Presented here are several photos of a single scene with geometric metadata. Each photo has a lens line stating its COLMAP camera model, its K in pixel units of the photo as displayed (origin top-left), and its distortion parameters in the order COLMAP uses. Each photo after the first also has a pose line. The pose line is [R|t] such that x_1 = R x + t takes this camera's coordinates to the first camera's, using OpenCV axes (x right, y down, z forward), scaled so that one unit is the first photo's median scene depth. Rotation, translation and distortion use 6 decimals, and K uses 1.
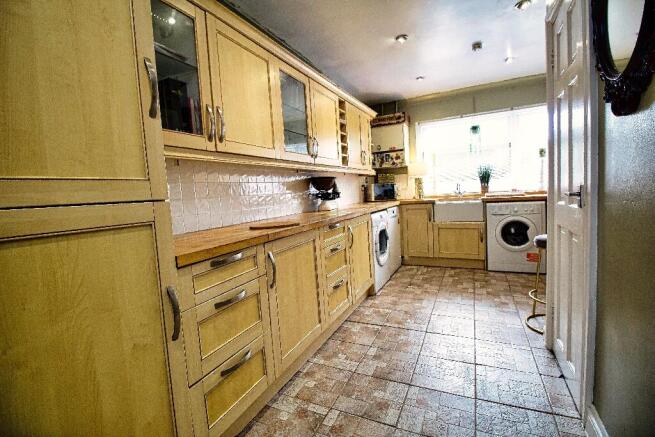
lens RADIAL K [[300.2, 0, 323.2], [0, 300.2, 217.9], [0, 0, 1]] dist [-0.011601, -0.004404]
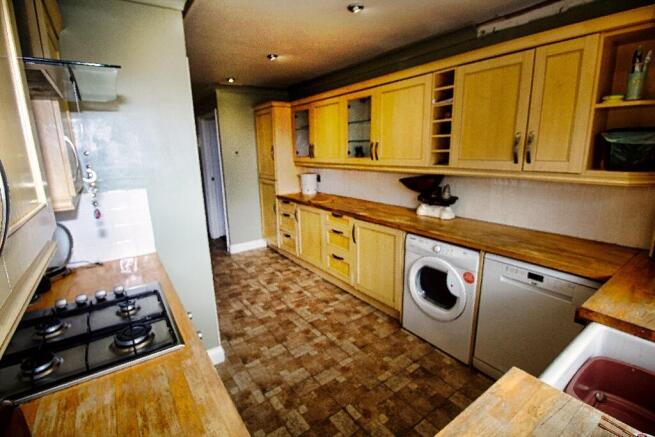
lens RADIAL K [[300.2, 0, 325.7], [0, 300.2, 216.0], [0, 0, 1]] dist [-0.011601, -0.004404]
pose [[-0.460341, 0.259740, -0.848894, 0.742499], [-0.026898, 0.951720, 0.305788, -0.234701], [0.887335, 0.163601, -0.431129, 0.932585]]
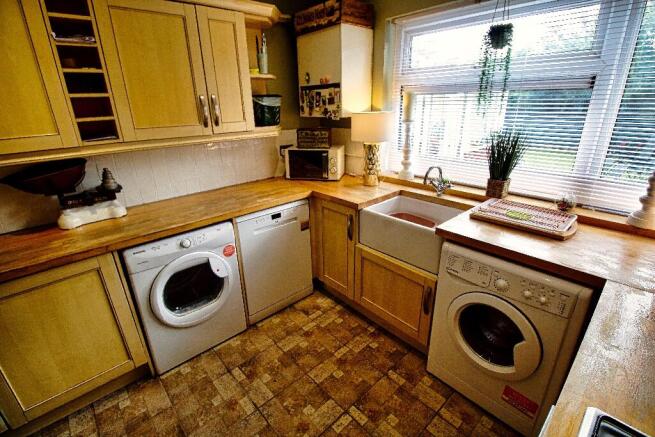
lens RADIAL K [[300.2, 0, 326.4], [0, 300.2, 215.6], [0, 0, 1]] dist [-0.011601, -0.004404]
pose [[0.929778, 0.159064, -0.331982, 0.515479], [-0.057613, 0.953591, 0.295542, -0.191361], [0.363585, -0.255661, 0.895792, 0.567932]]
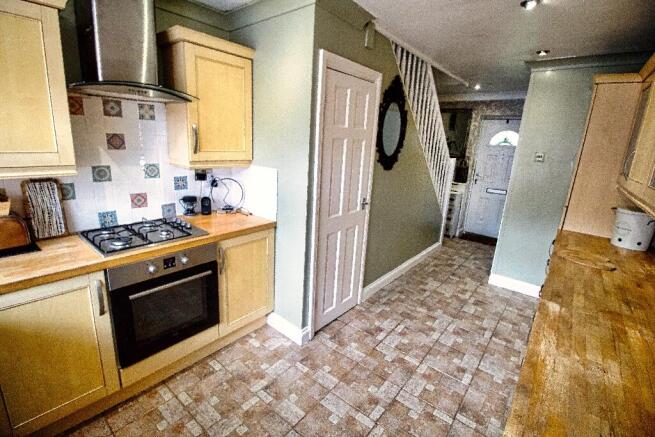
lens RADIAL K [[300.2, 0, 324.1], [0, 300.2, 216.5], [0, 0, 1]] dist [-0.011601, -0.004404]
pose [[-0.975156, -0.044908, 0.216917, 0.240482], [0.025585, 0.949848, 0.311663, -0.218205], [-0.220035, 0.309470, -0.925102, 1.021621]]
